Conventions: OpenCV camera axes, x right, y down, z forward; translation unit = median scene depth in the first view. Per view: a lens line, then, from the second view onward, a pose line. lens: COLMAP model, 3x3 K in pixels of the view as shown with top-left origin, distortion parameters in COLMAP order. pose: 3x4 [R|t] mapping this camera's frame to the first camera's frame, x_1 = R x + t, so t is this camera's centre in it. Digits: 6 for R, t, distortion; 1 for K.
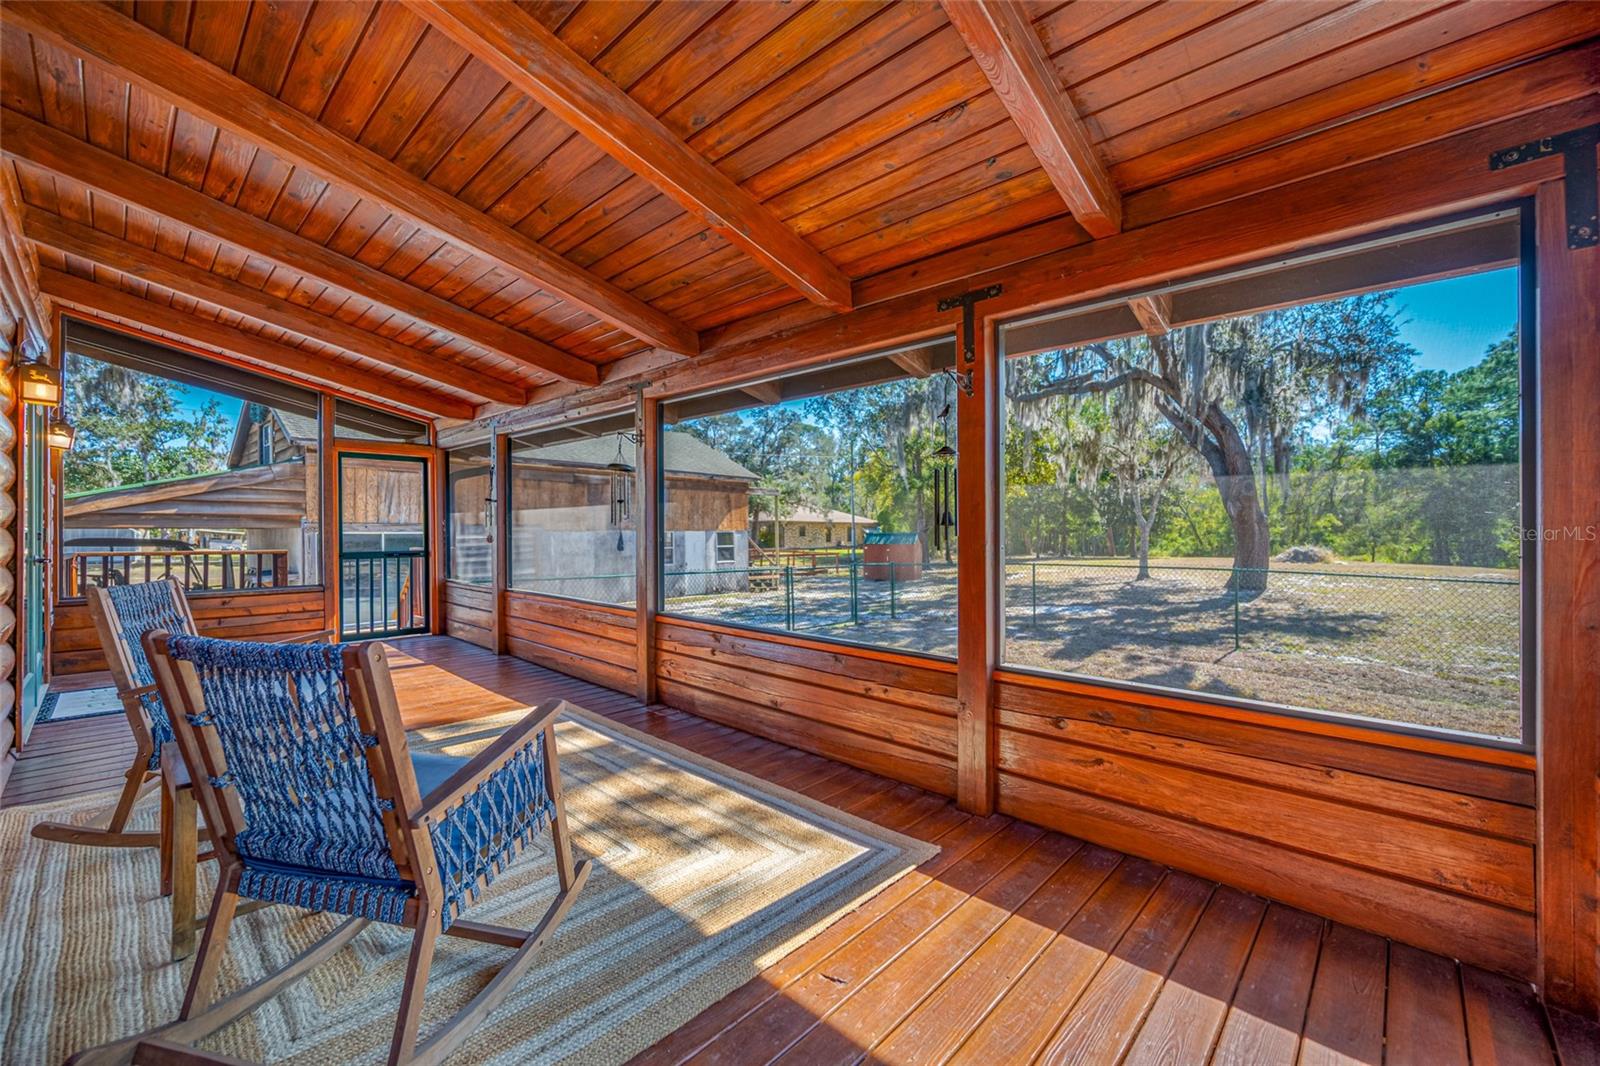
lens RADIAL K [[629.2, 0, 802.1], [0, 629.2, 532.6], [0, 0, 1]] dist [0.000981, -0.000005]
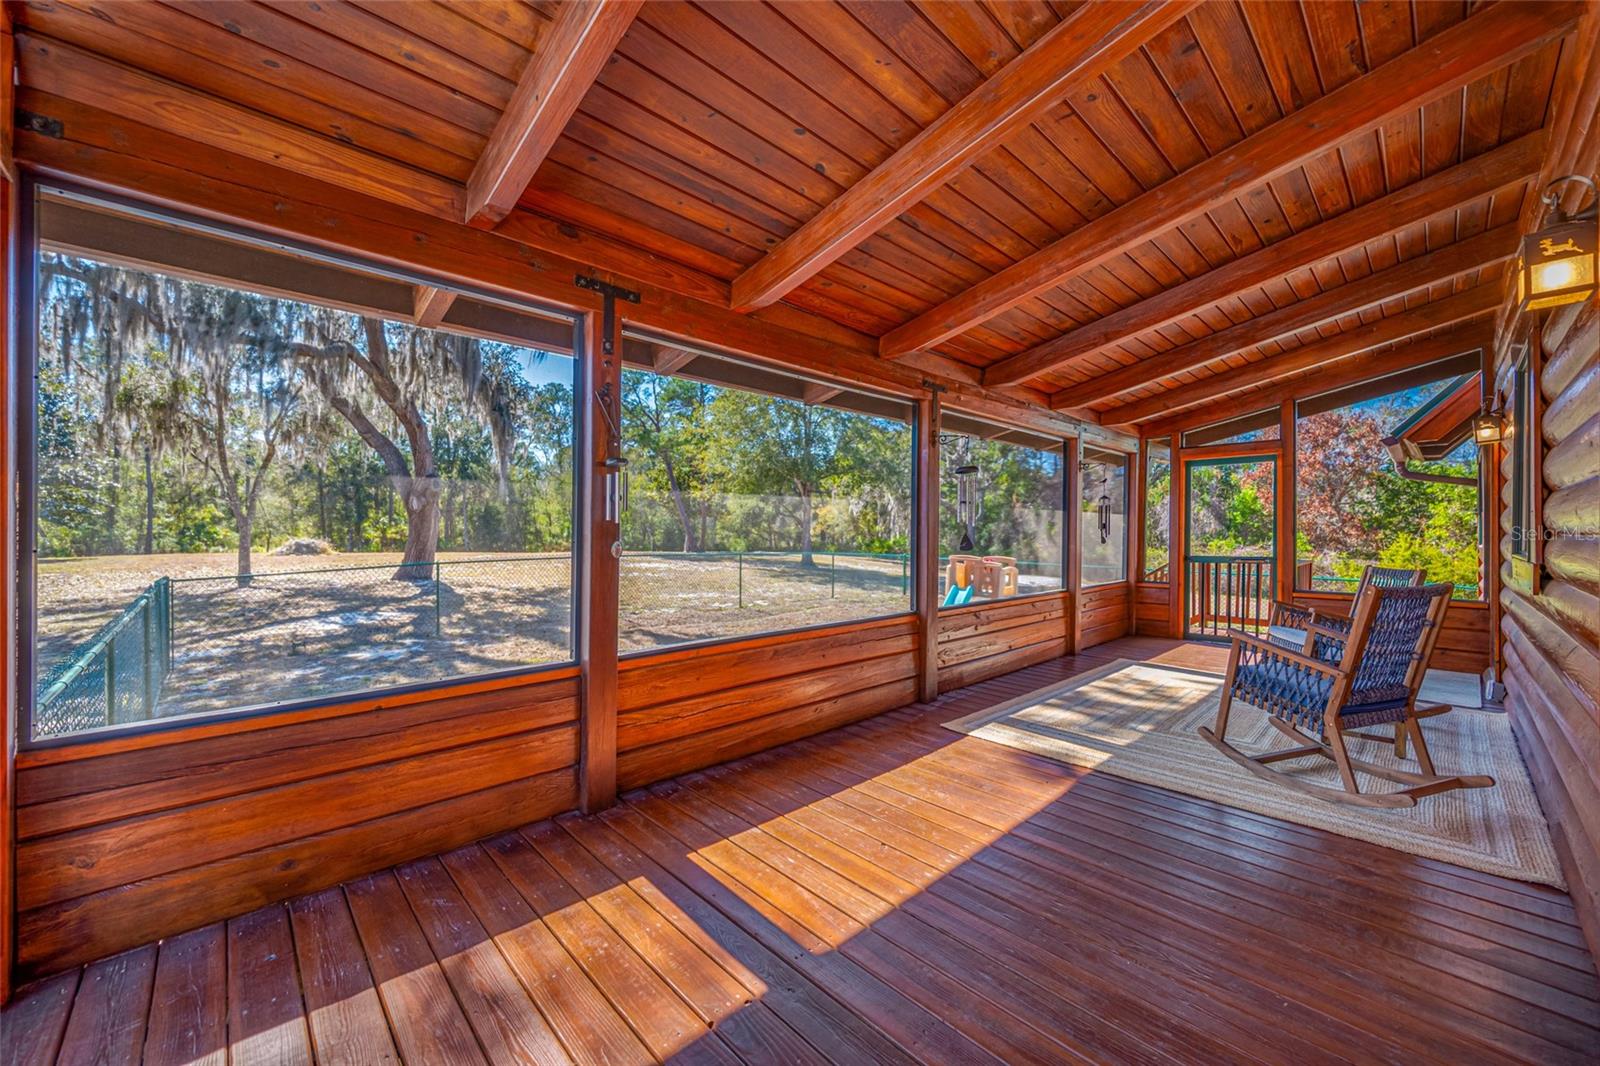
lens RADIAL K [[629.2, 0, 800.6], [0, 629.2, 529.5], [0, 0, 1]] dist [0.000981, -0.000005]
pose [[0.046344, -0.002358, 0.998923, -1.086068], [-0.006742, 0.999974, 0.002674, -0.005764], [-0.998903, -0.006858, 0.046326, 0.994696]]
